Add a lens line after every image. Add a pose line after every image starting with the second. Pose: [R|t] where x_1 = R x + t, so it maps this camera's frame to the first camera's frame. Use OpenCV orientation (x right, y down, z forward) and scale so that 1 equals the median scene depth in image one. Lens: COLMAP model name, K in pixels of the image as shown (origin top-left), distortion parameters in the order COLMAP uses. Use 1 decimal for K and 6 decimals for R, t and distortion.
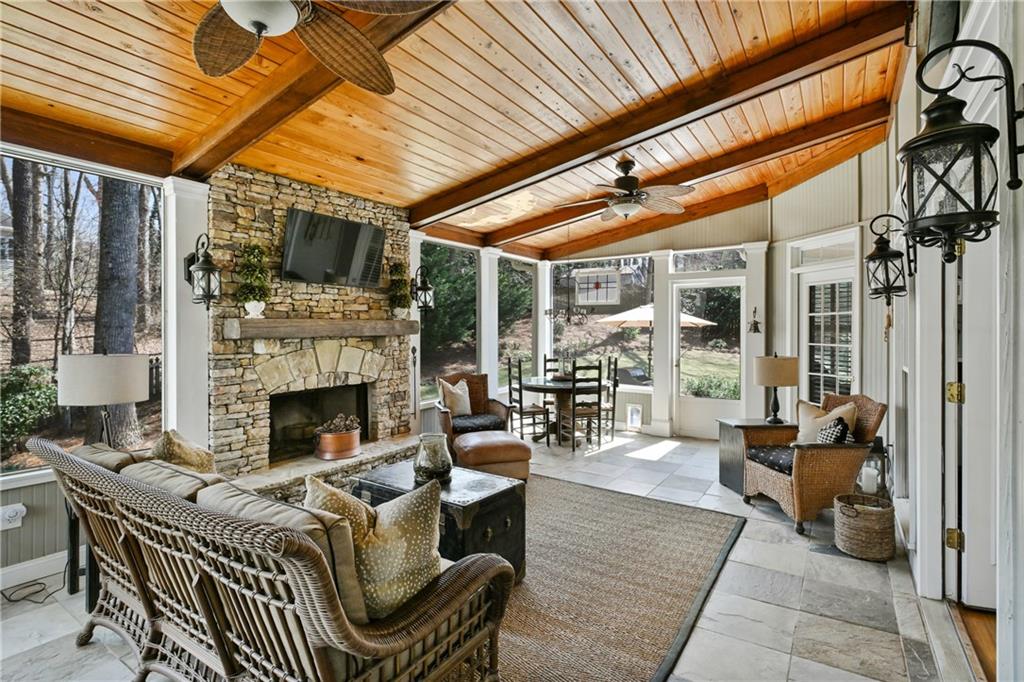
lens RADIAL K [[485.5, 0, 509.4], [0, 485.5, 333.4], [0, 0, 1]] dist [-0.000192, -0.001102]
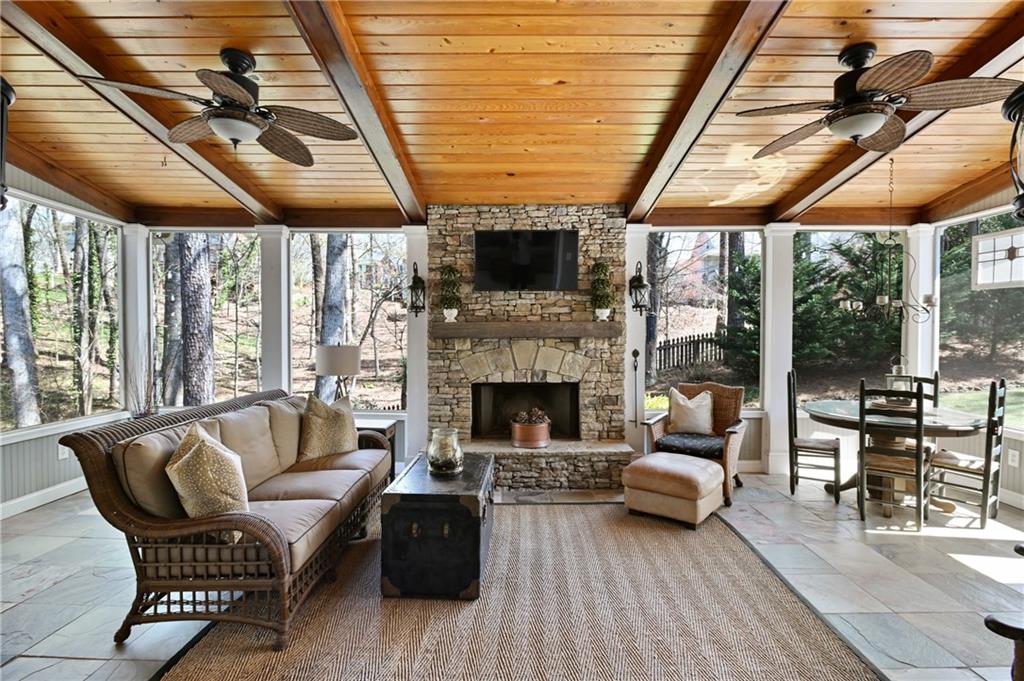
lens RADIAL K [[485.5, 0, 510.5], [0, 485.5, 339.6], [0, 0, 1]] dist [-0.000192, -0.001102]
pose [[0.564718, 0.016512, -0.825118, 0.527619], [-0.008143, 0.999863, 0.014436, -0.004020], [0.825243, -0.001433, 0.564775, 0.336865]]
